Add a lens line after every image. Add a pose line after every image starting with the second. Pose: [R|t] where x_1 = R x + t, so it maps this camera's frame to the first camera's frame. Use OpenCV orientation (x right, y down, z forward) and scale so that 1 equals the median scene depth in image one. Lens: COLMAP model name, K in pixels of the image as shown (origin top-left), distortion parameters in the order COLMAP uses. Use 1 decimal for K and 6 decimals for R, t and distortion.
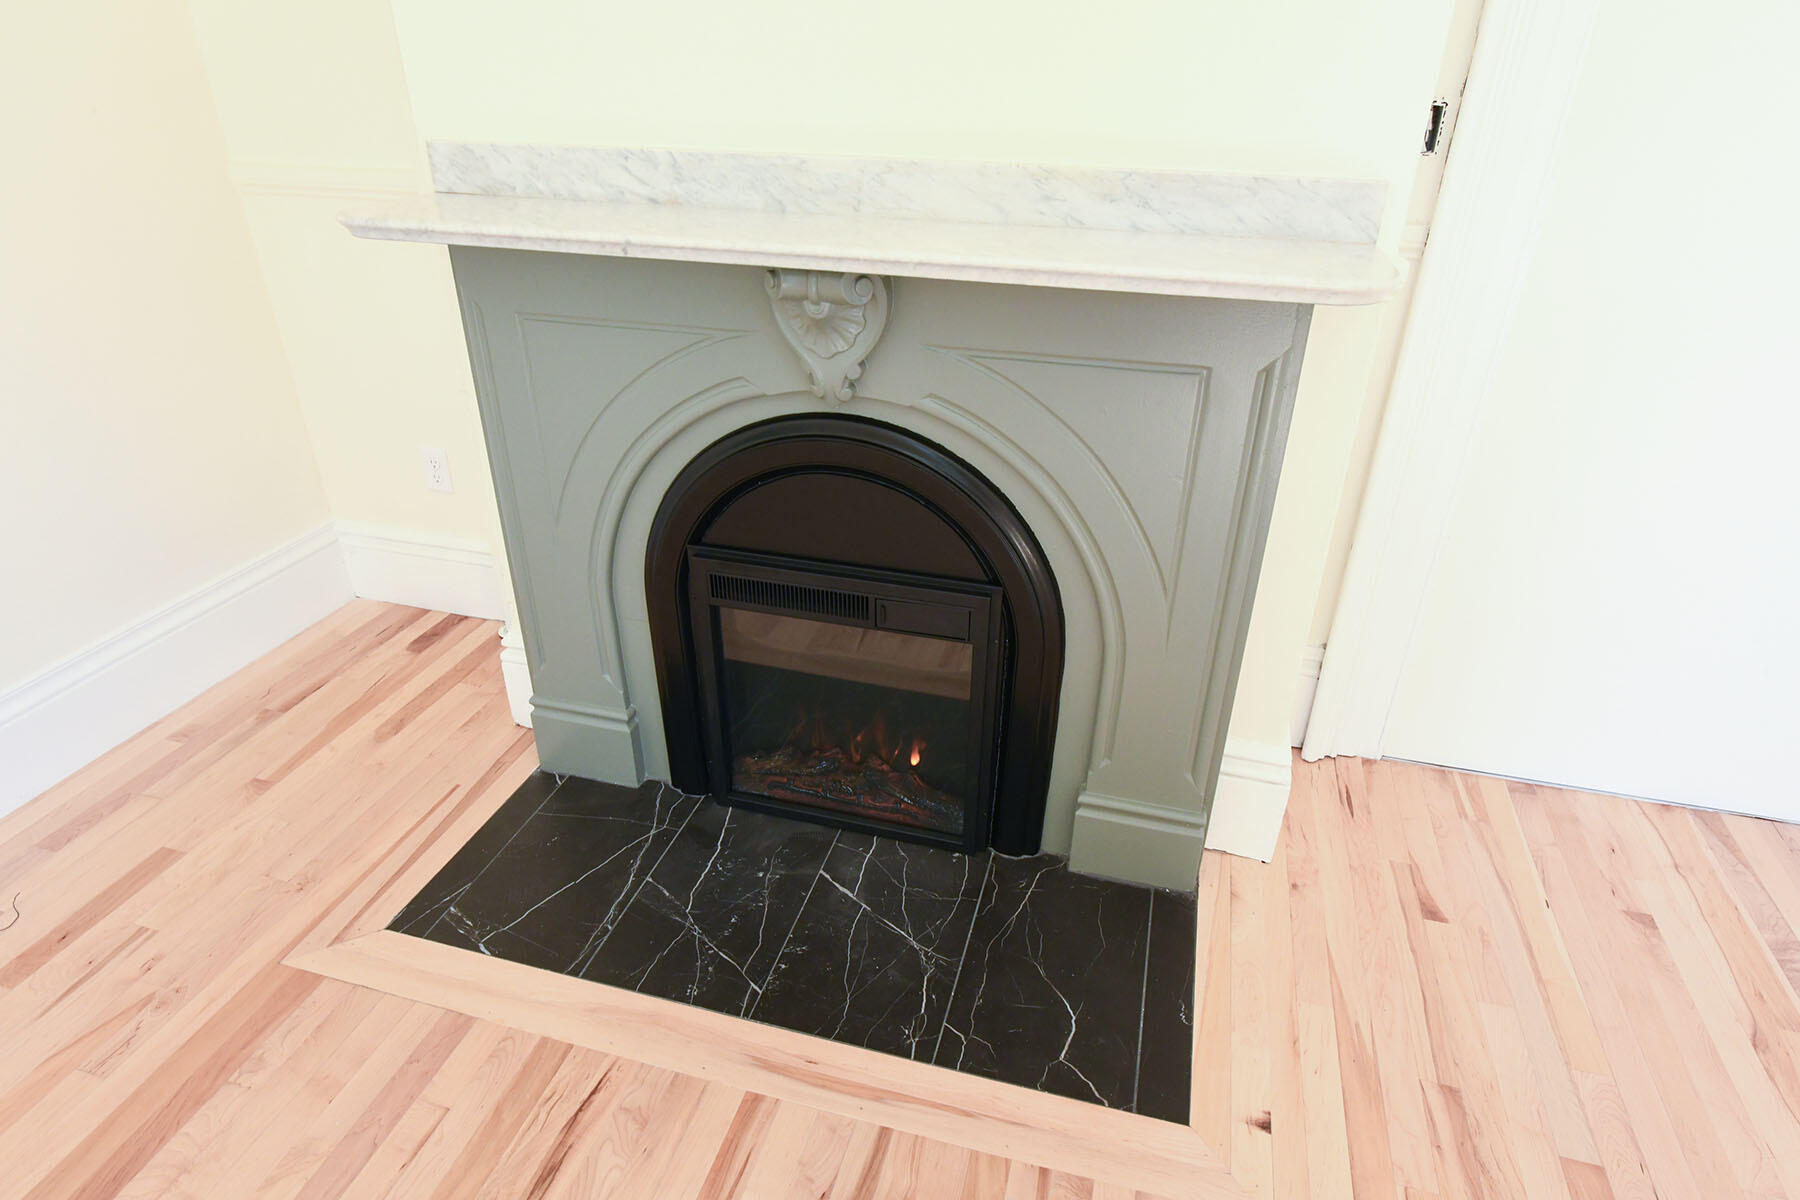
lens RADIAL K [[1025.8, 0, 903.0], [0, 1025.8, 598.6], [0, 0, 1]] dist [-0.000289, -0.000247]
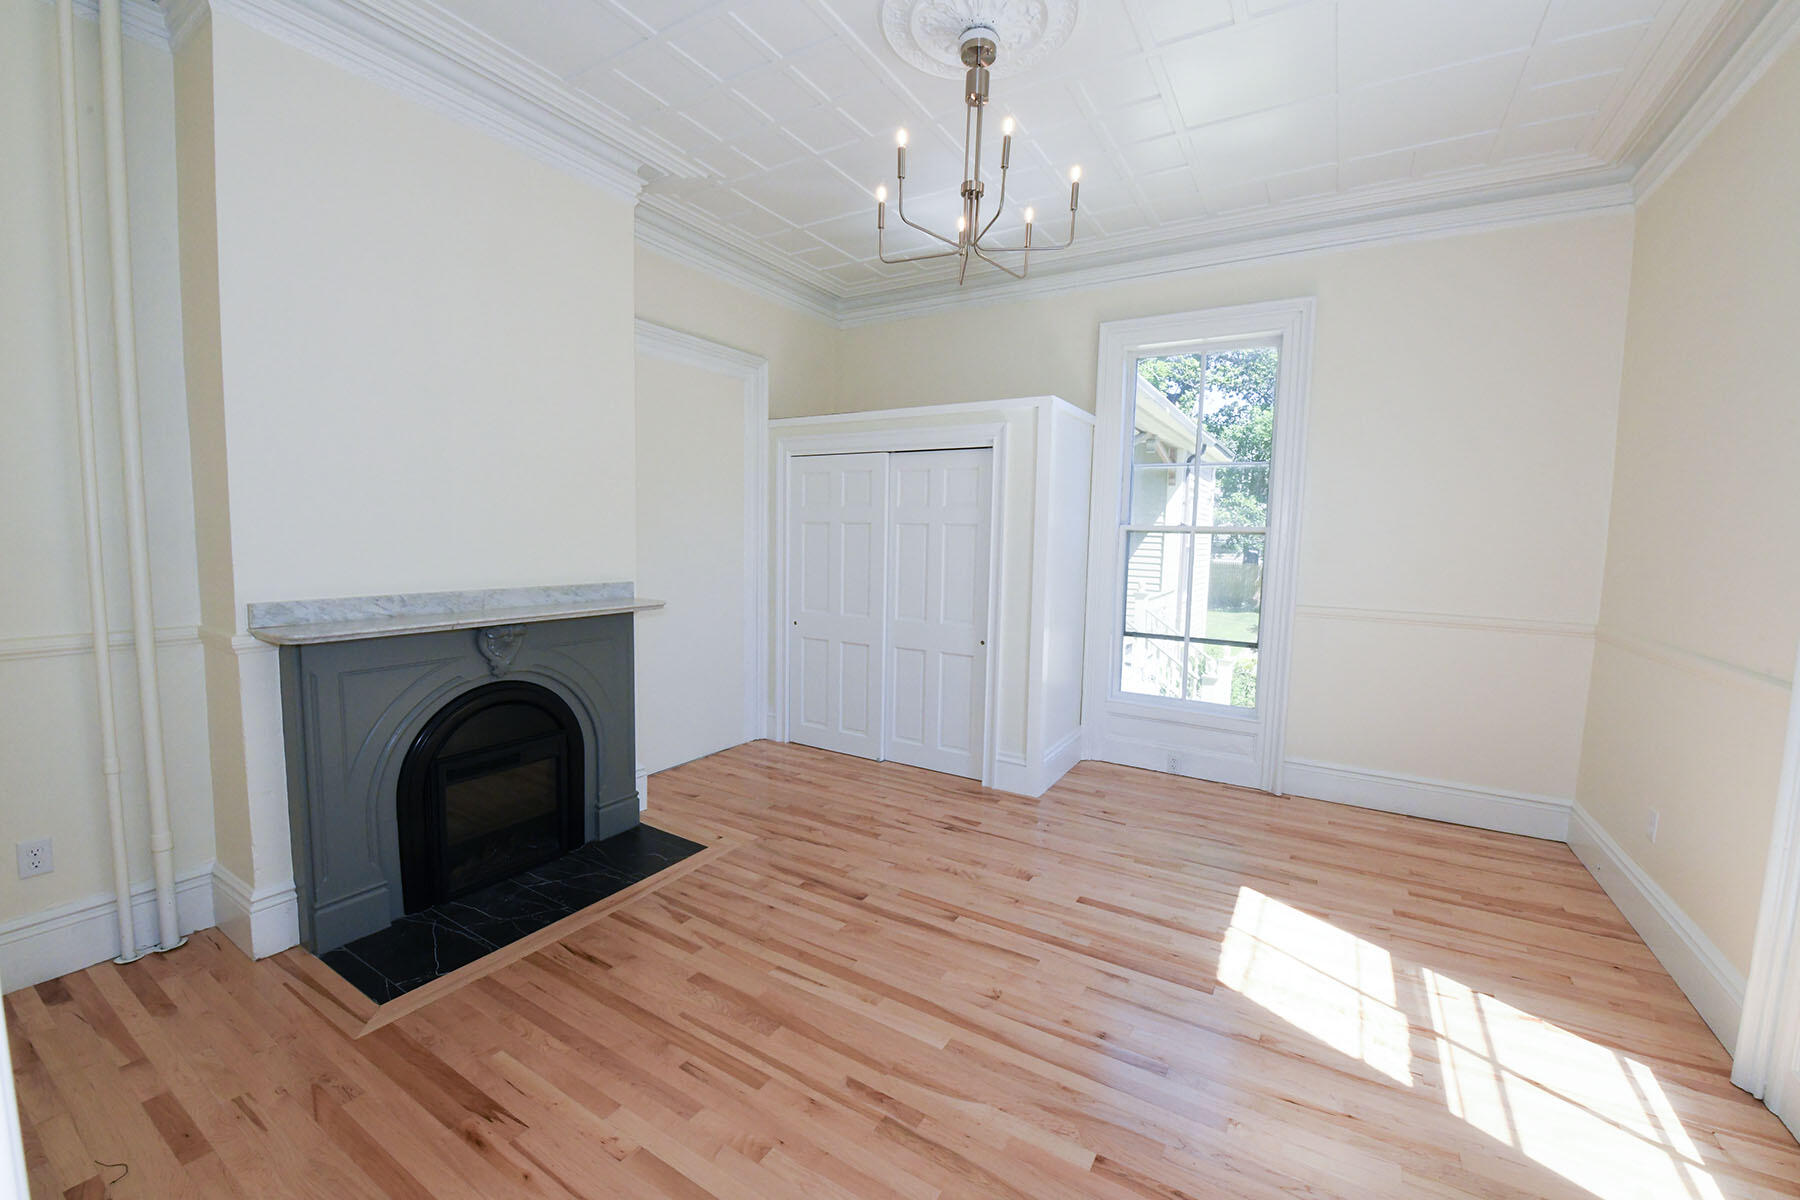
lens RADIAL K [[723.8, 0, 902.6], [0, 723.8, 598.8], [0, 0, 1]] dist [-0.024995, -0.000396]
pose [[0.278009, -0.097832, 0.955583, -1.470314], [0.442773, 0.895866, -0.037098, 0.148570], [-0.852445, 0.433420, 0.292377, -0.472452]]
